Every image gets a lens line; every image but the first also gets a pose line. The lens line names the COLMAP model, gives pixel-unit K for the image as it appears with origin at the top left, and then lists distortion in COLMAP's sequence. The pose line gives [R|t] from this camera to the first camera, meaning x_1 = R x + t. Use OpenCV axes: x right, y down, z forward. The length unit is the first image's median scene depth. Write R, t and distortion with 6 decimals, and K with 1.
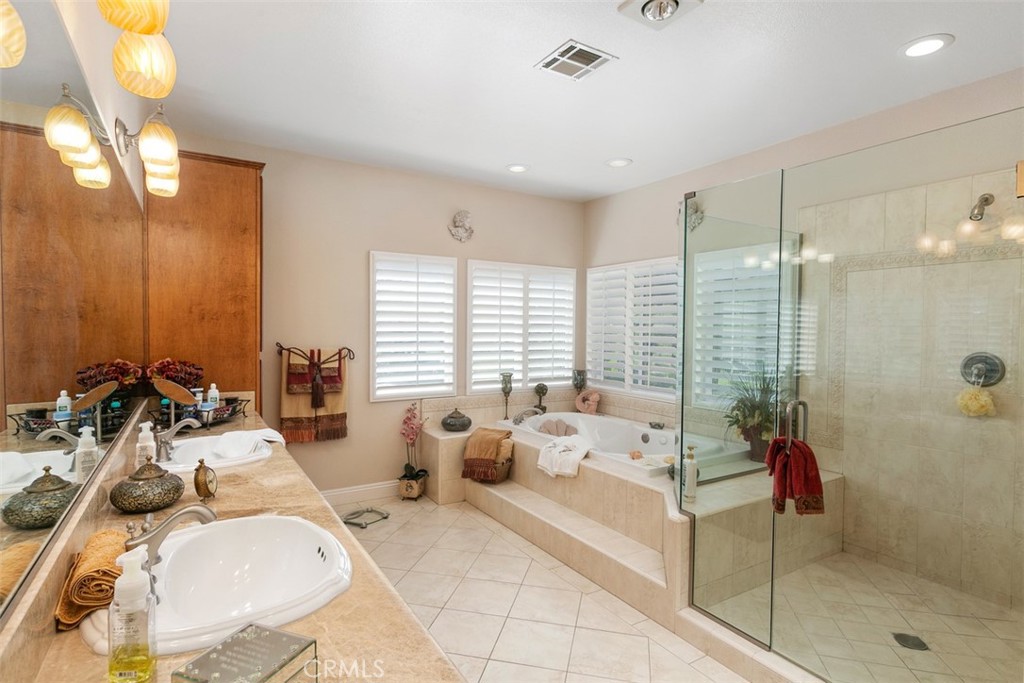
lens RADIAL K [[517.7, 0, 512.0], [0, 517.7, 341.5], [0, 0, 1]] dist [-0.000197, -0.000090]
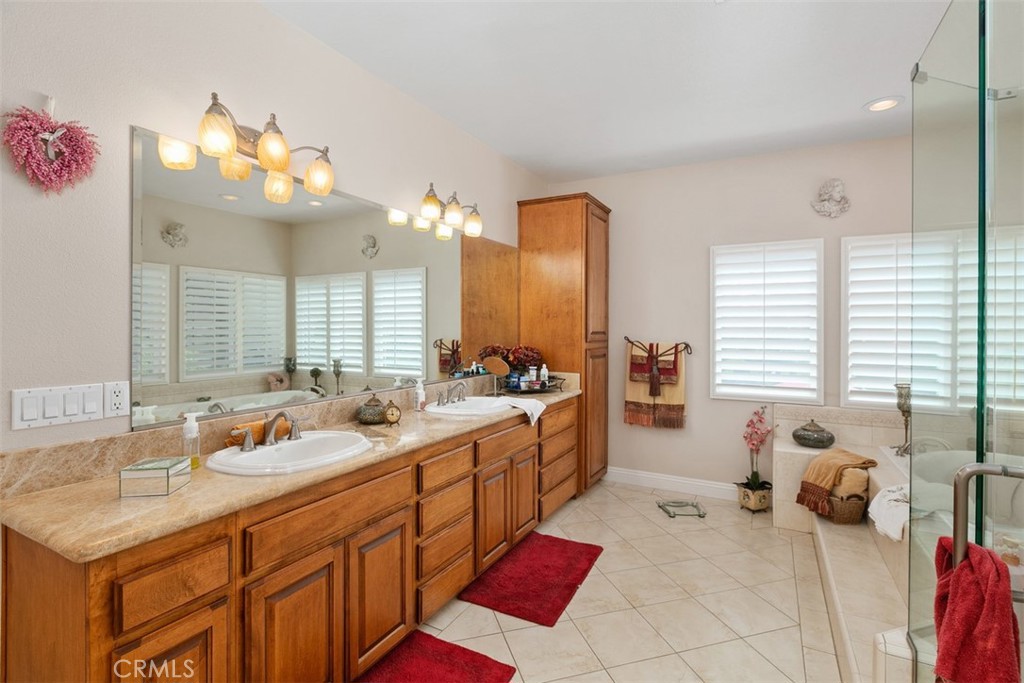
lens RADIAL K [[479.7, 0, 514.5], [0, 479.7, 325.5], [0, 0, 1]] dist [0.000152, 0.000093]
pose [[0.504417, -0.006953, -0.863432, 0.349515], [-0.021614, 0.999553, -0.020676, 0.005244], [0.863190, 0.029092, 0.504041, 0.217528]]
